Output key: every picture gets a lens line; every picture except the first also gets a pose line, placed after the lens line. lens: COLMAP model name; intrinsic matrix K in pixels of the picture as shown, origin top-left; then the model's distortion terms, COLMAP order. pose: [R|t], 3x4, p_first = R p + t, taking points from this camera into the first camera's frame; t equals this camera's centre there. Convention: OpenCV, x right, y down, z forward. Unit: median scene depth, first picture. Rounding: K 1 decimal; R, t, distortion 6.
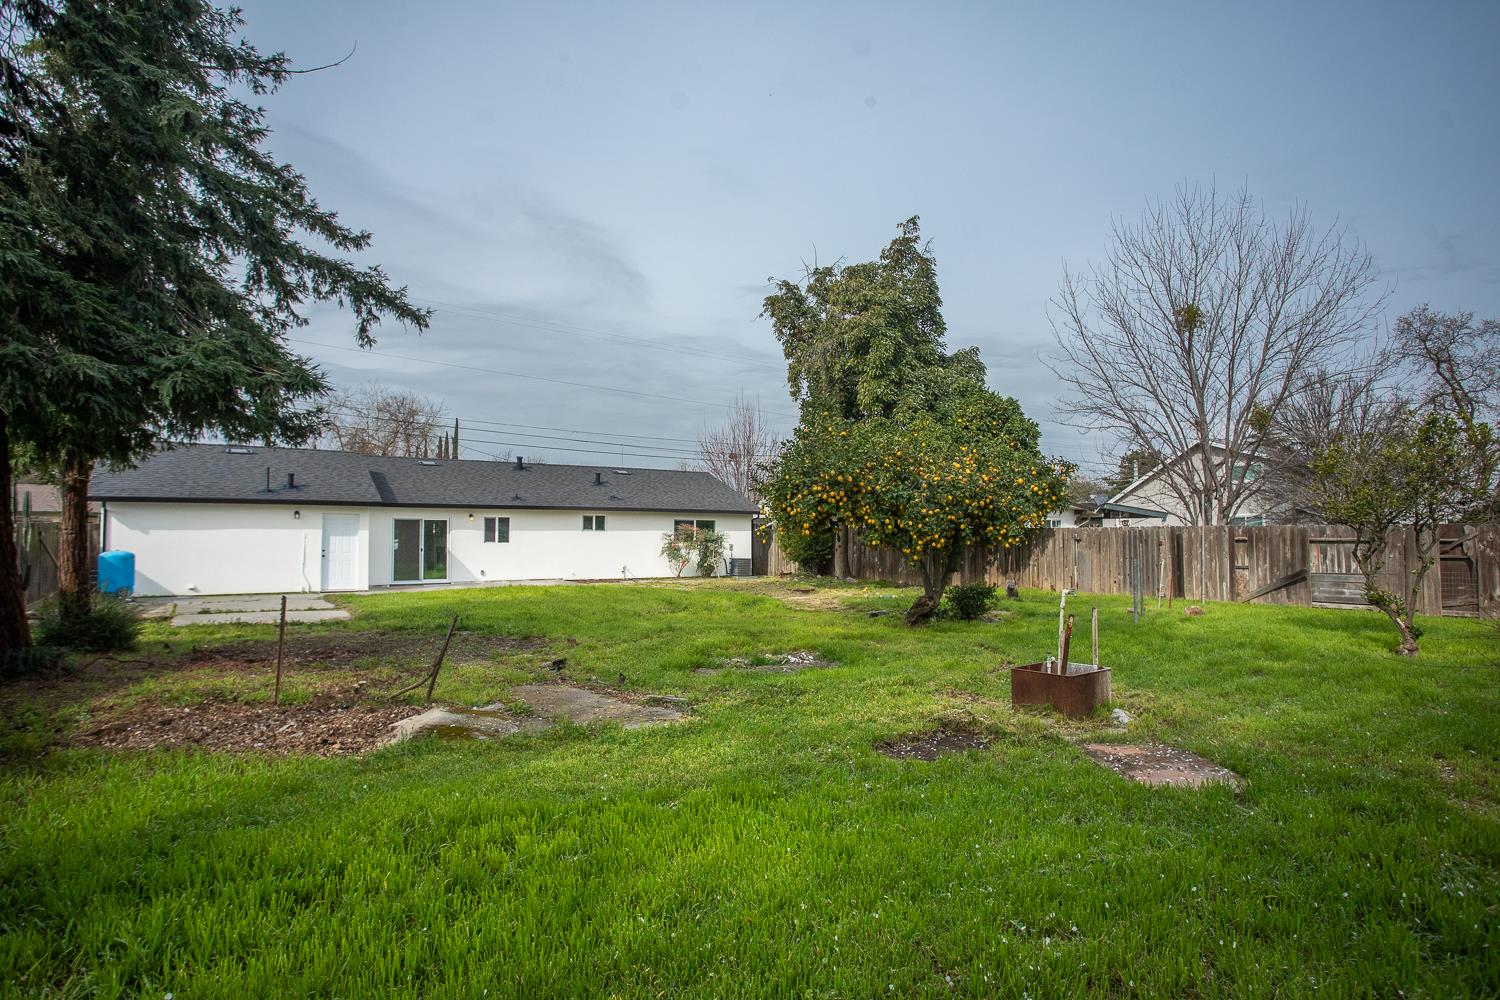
lens RADIAL K [[834.9, 0, 741.3], [0, 834.9, 501.6], [0, 0, 1]] dist [-0.035875, 0.002974]
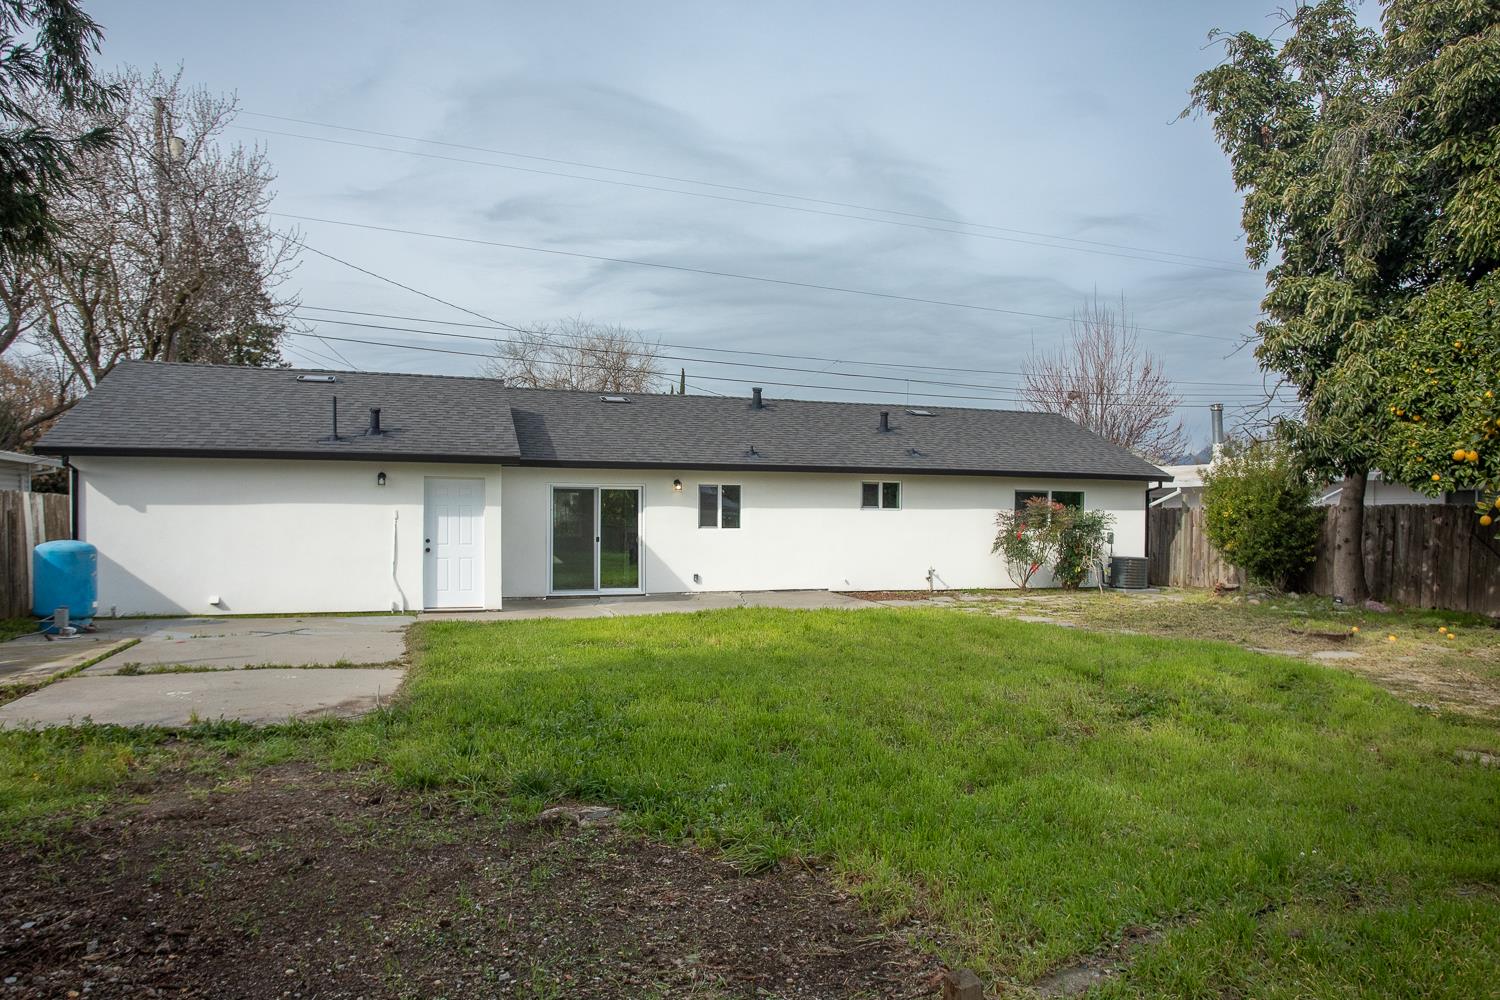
lens RADIAL K [[1012.9, 0, 742.1], [0, 1012.9, 528.2], [0, 0, 1]] dist [-0.035094, -0.003385]
pose [[0.961723, 0.009910, -0.273844, -0.079638], [0.004969, 0.998551, 0.053585, 0.010851], [0.273979, -0.052895, 0.960280, 0.307155]]
